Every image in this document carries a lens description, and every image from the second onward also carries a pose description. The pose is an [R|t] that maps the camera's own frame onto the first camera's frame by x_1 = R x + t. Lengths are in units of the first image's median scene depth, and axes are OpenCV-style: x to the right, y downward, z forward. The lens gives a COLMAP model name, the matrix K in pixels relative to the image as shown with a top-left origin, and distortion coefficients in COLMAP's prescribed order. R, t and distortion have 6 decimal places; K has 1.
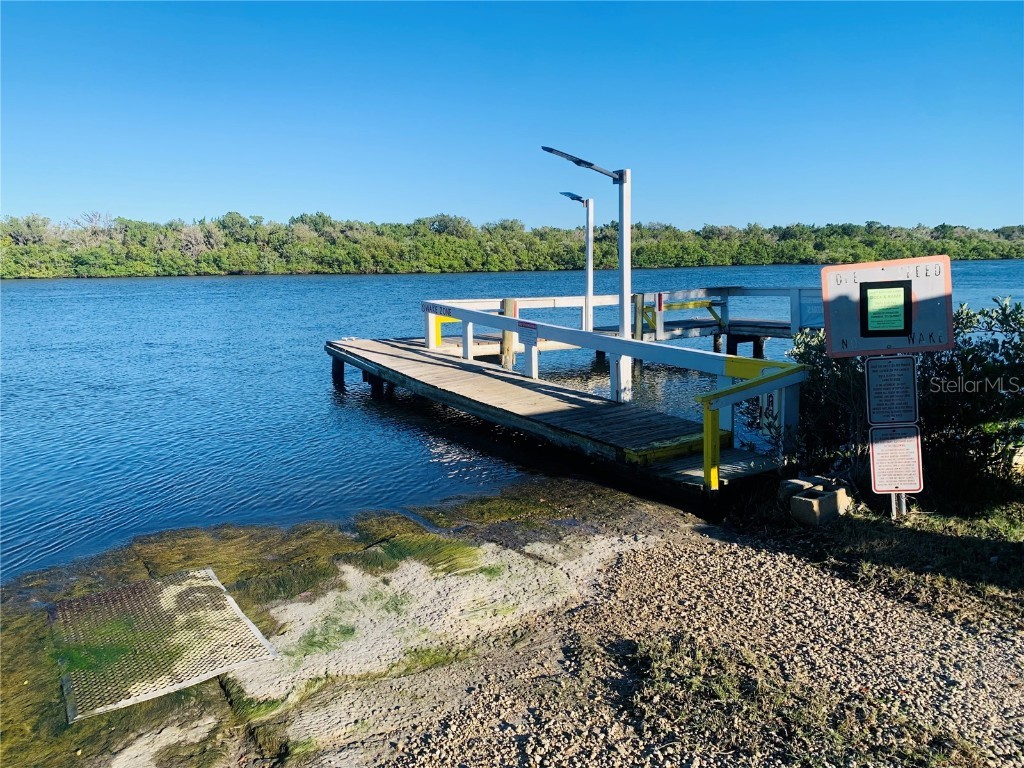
lens RADIAL K [[765.4, 0, 503.2], [0, 765.4, 379.4], [0, 0, 1]] dist [0.000377, -0.013760]
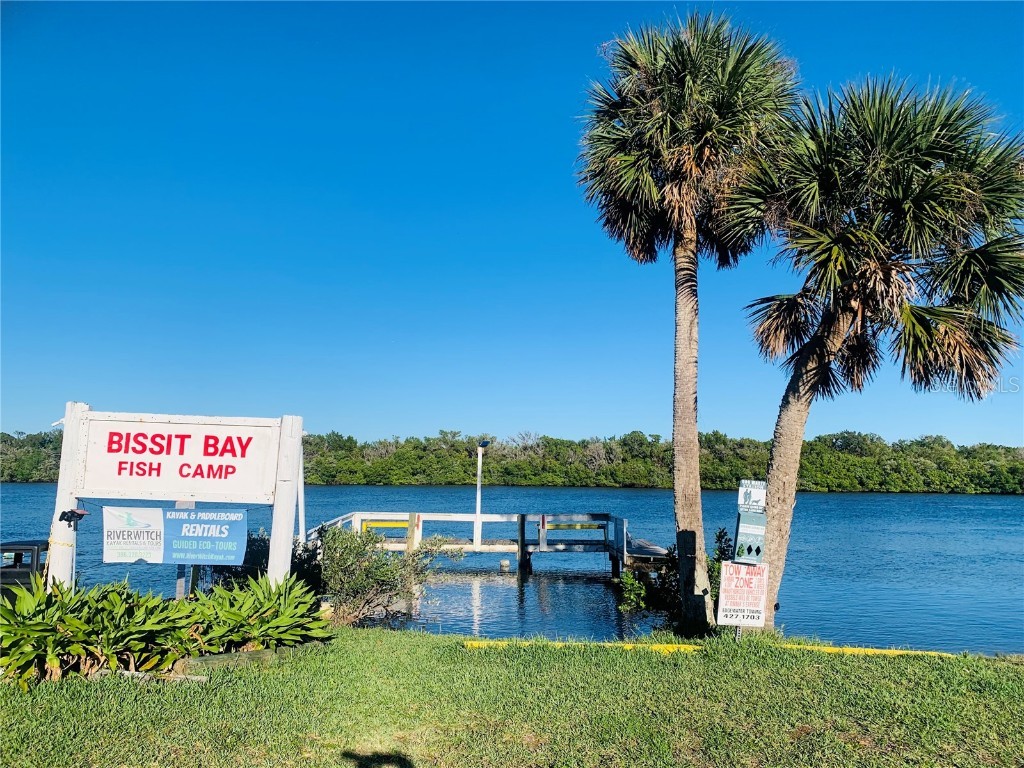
lens RADIAL K [[765.4, 0, 515.0], [0, 765.4, 385.9], [0, 0, 1]] dist [0.000377, -0.013760]
pose [[0.845608, -0.038466, -0.532417, 2.071814], [-0.104146, 0.966345, -0.235225, -0.031768], [0.523547, 0.254357, 0.813143, -0.358571]]
